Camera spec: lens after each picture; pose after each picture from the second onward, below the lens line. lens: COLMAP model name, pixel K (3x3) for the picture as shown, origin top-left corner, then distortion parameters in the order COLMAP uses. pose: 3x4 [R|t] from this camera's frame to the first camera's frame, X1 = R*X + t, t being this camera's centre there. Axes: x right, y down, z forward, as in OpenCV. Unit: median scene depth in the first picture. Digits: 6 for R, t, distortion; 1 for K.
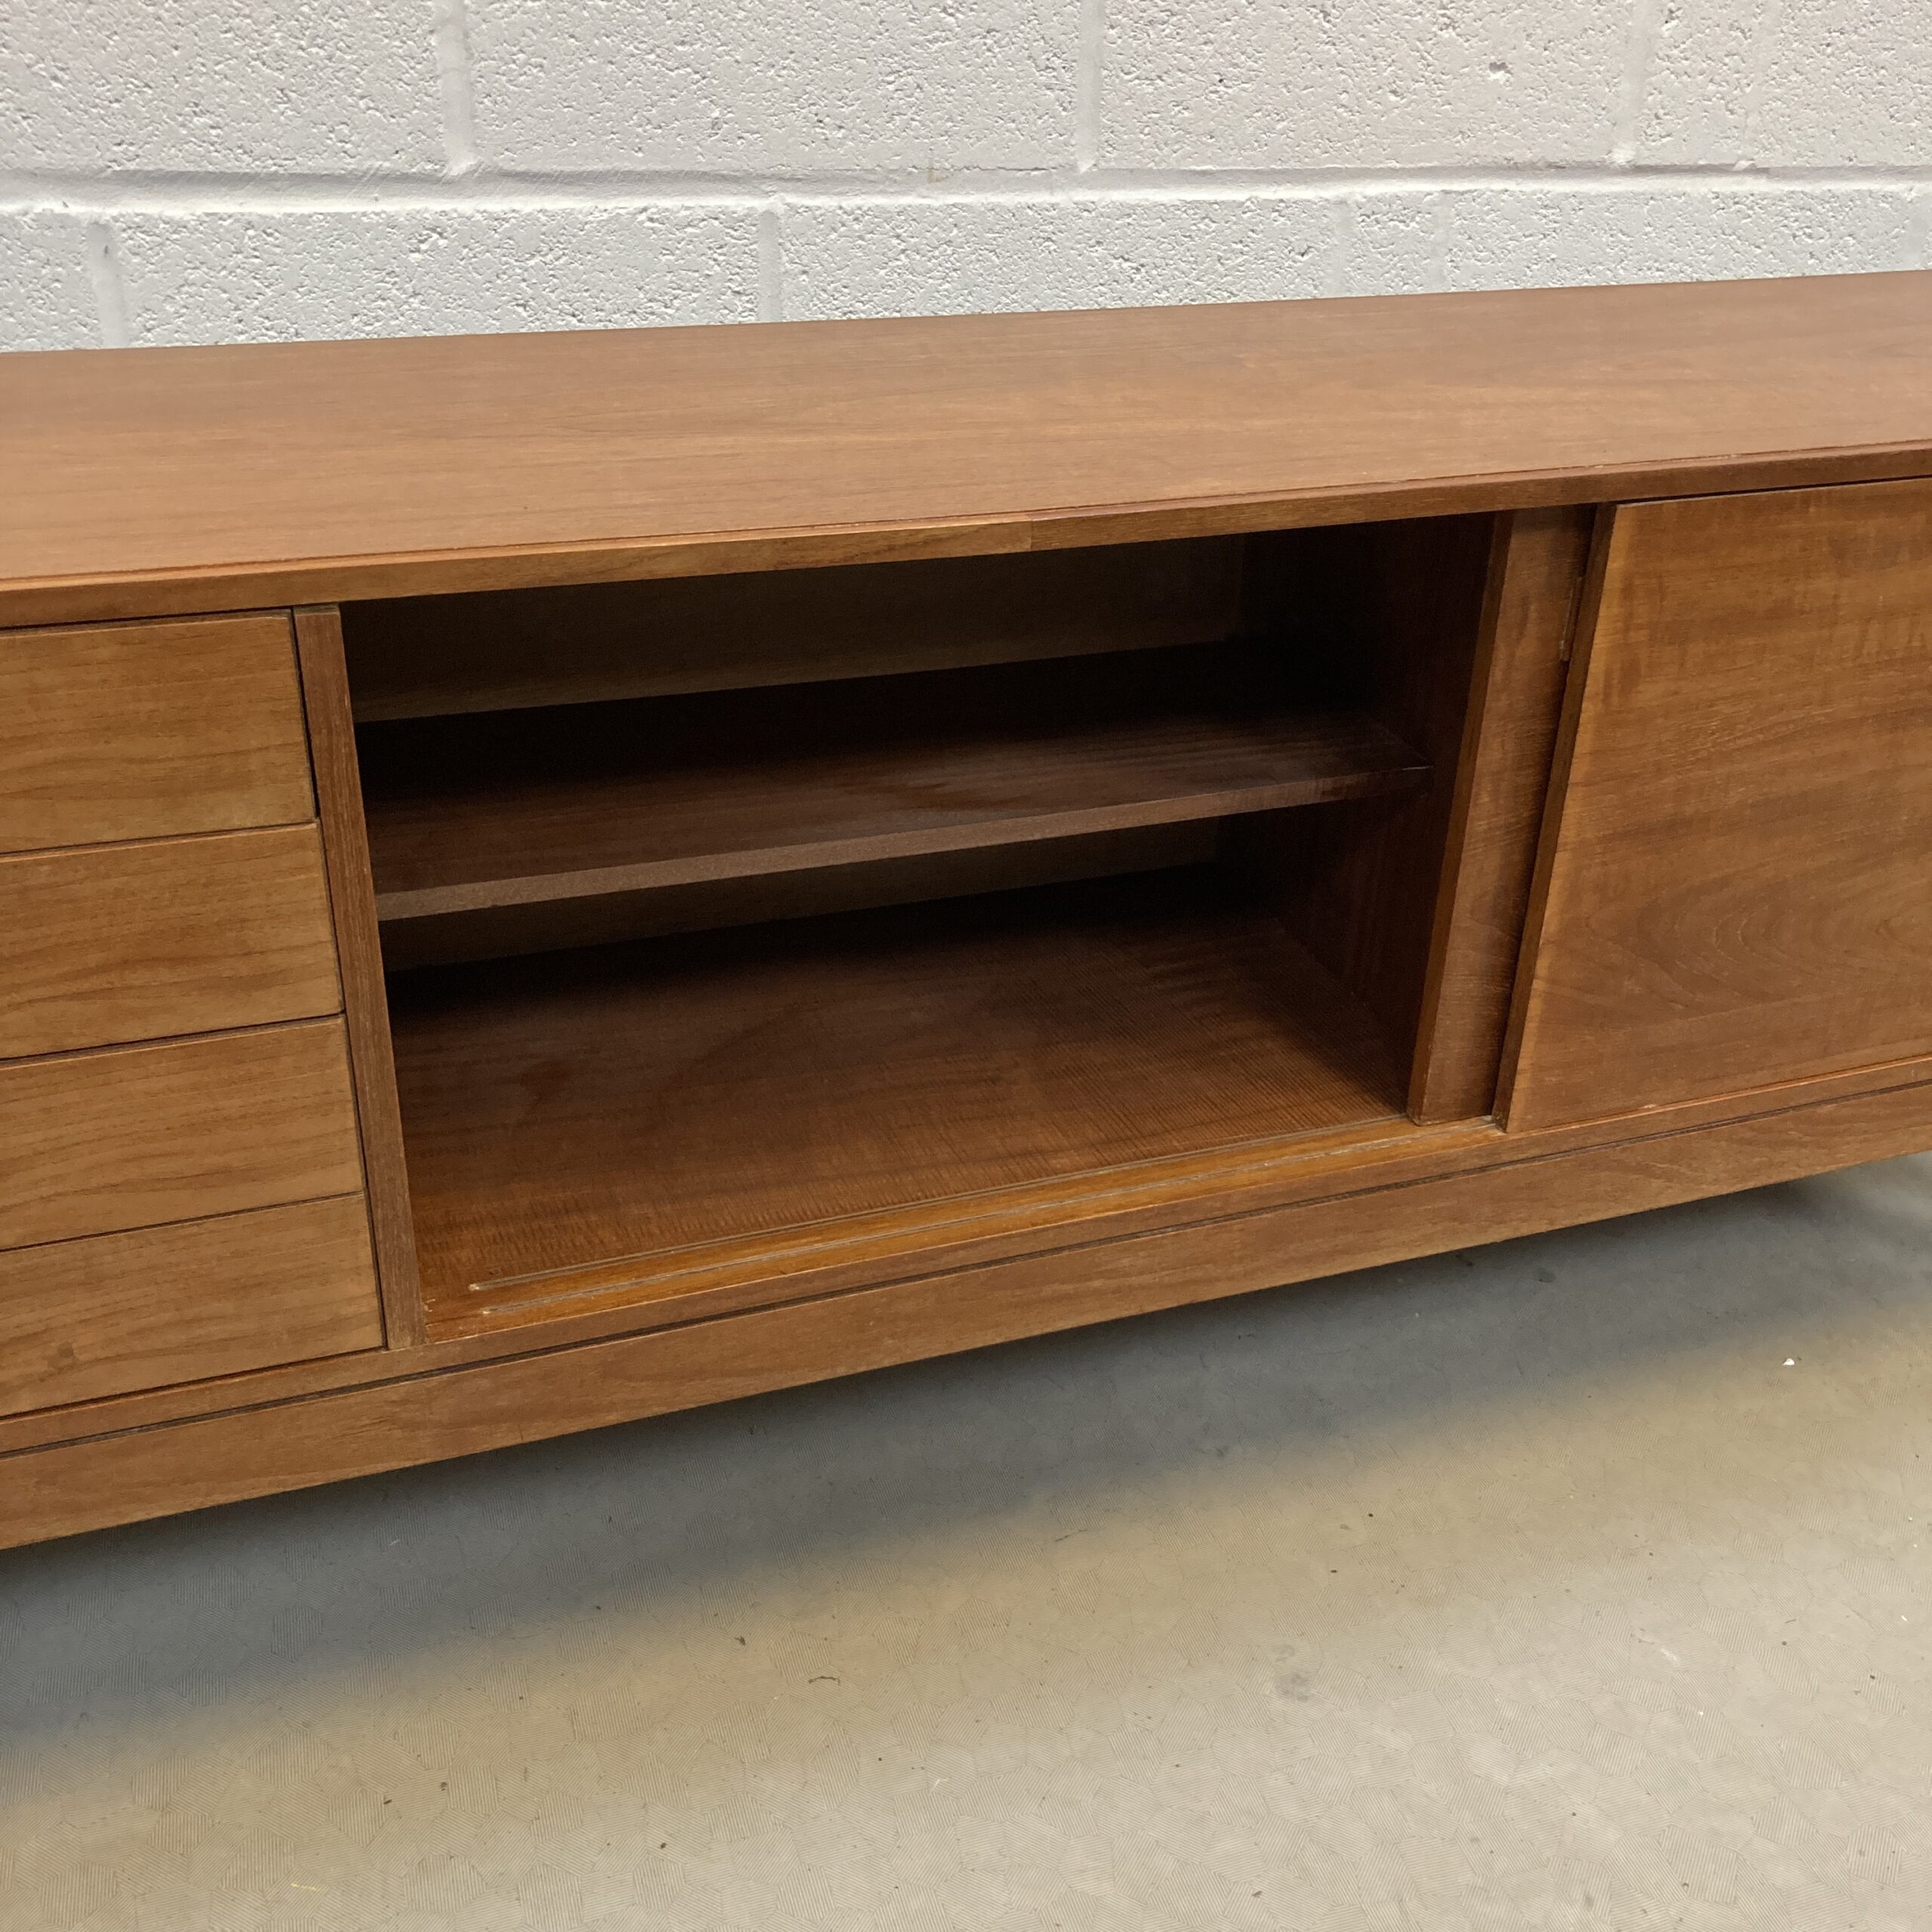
lens RADIAL K [[2132.6, 0, 1004.6], [0, 2132.6, 970.4], [0, 0, 1]] dist [0.011234, 0.000000]
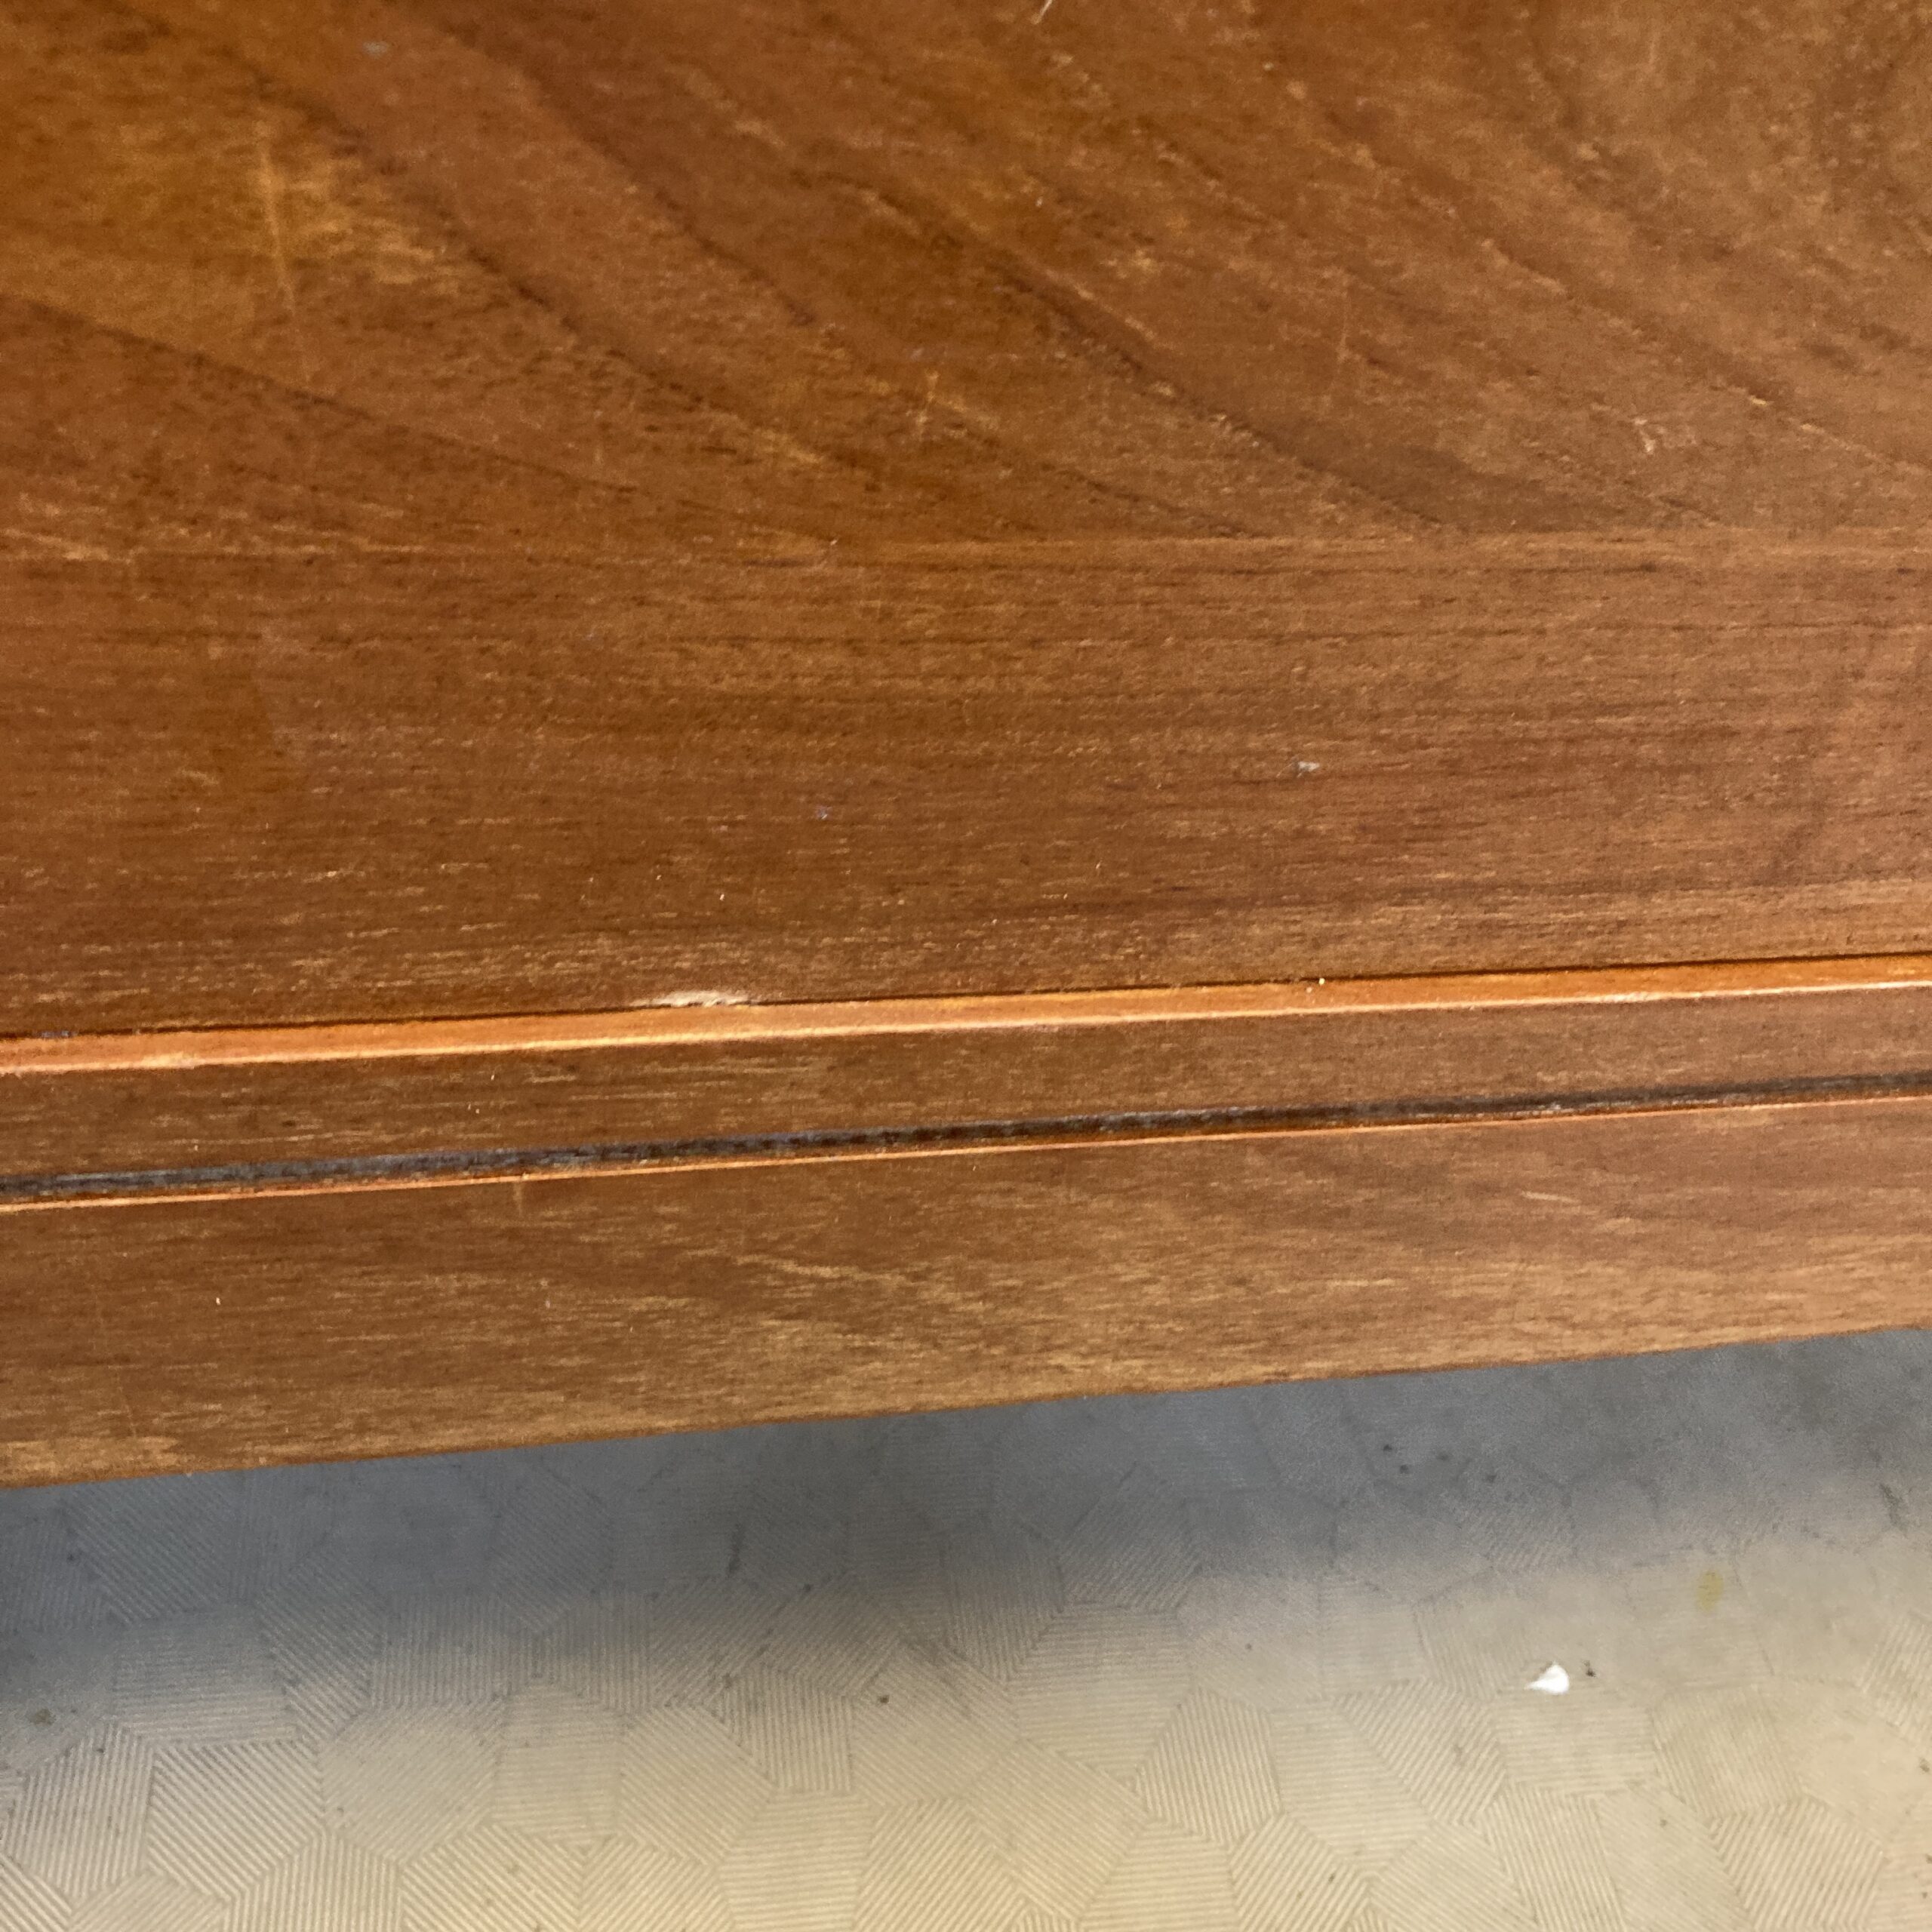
lens RADIAL K [[2132.6, 0, 961.3], [0, 2132.6, 954.8], [0, 0, 1]] dist [0.011234, 0.000000]
pose [[0.980183, 0.181886, -0.078482, 0.326043], [-0.158196, 0.957162, 0.242516, 0.012200], [0.119230, -0.225295, 0.966968, 0.800260]]
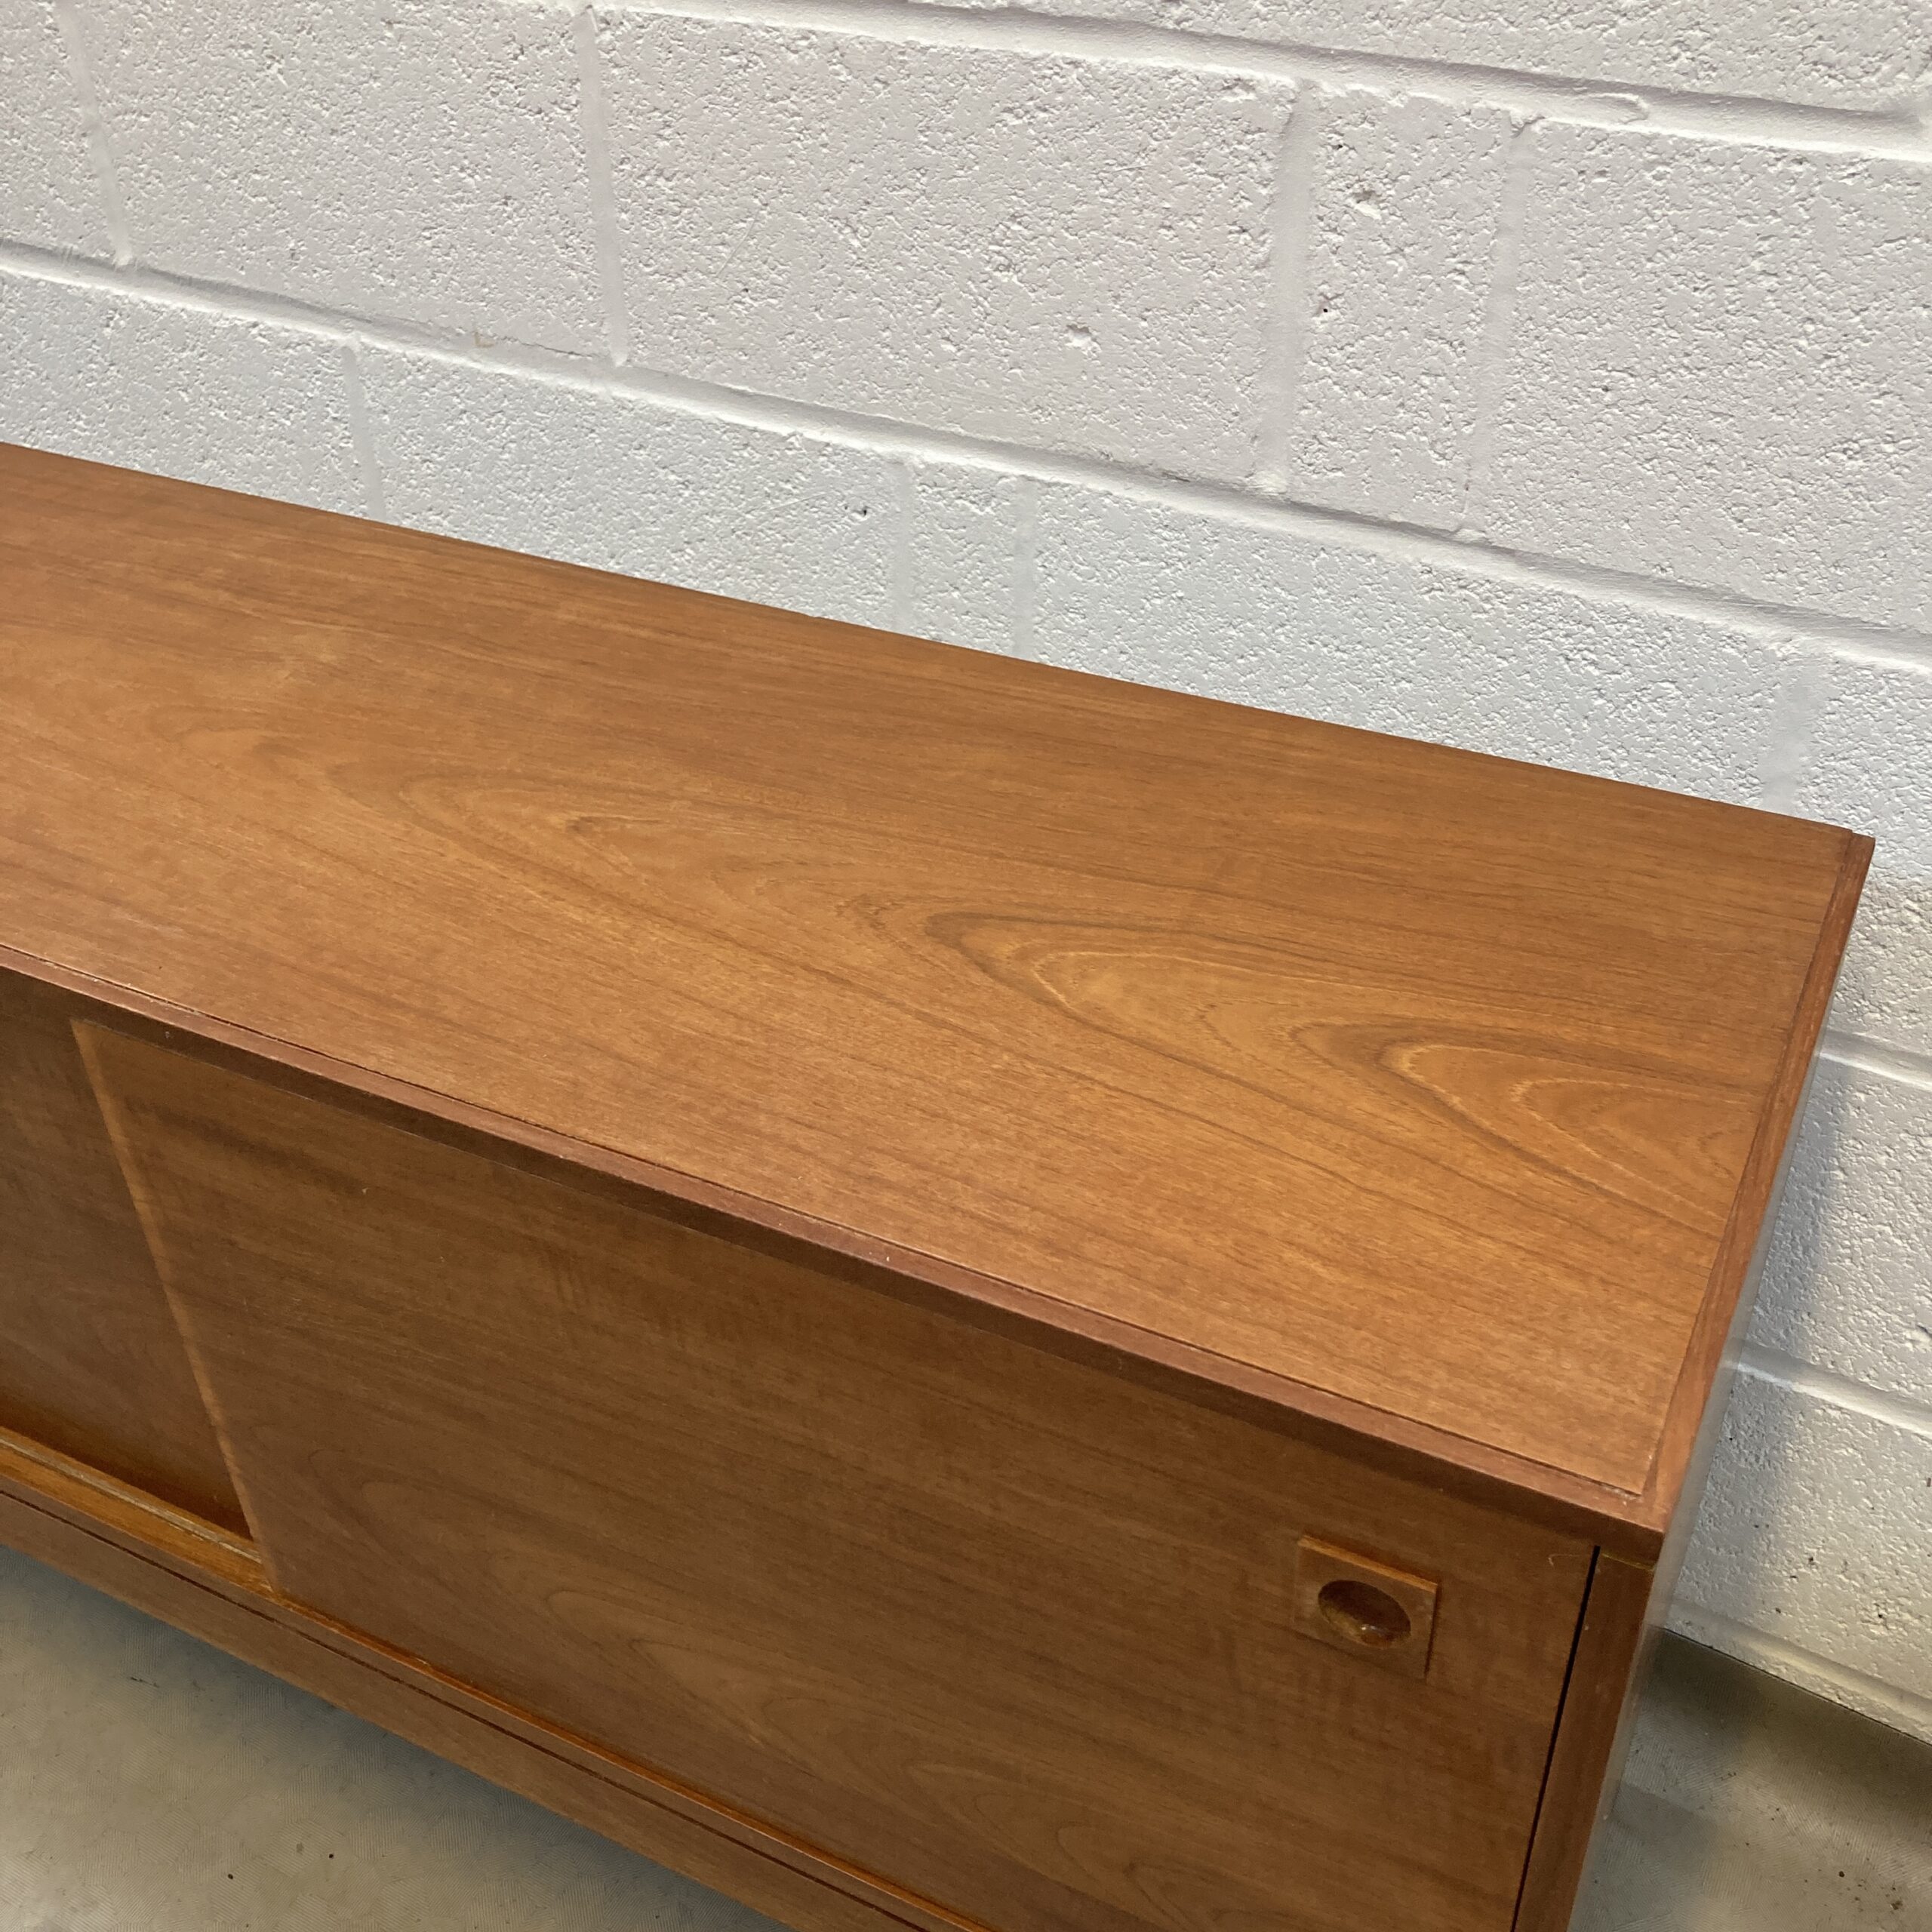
lens RADIAL K [[2132.6, 0, 965.9], [0, 2132.6, 964.3], [0, 0, 1]] dist [0.011234, 0.000000]
pose [[0.676820, 0.386028, -0.626815, 0.829987], [-0.306128, 0.921955, 0.237242, -0.432993], [0.669477, 0.031316, 0.742172, 0.502901]]
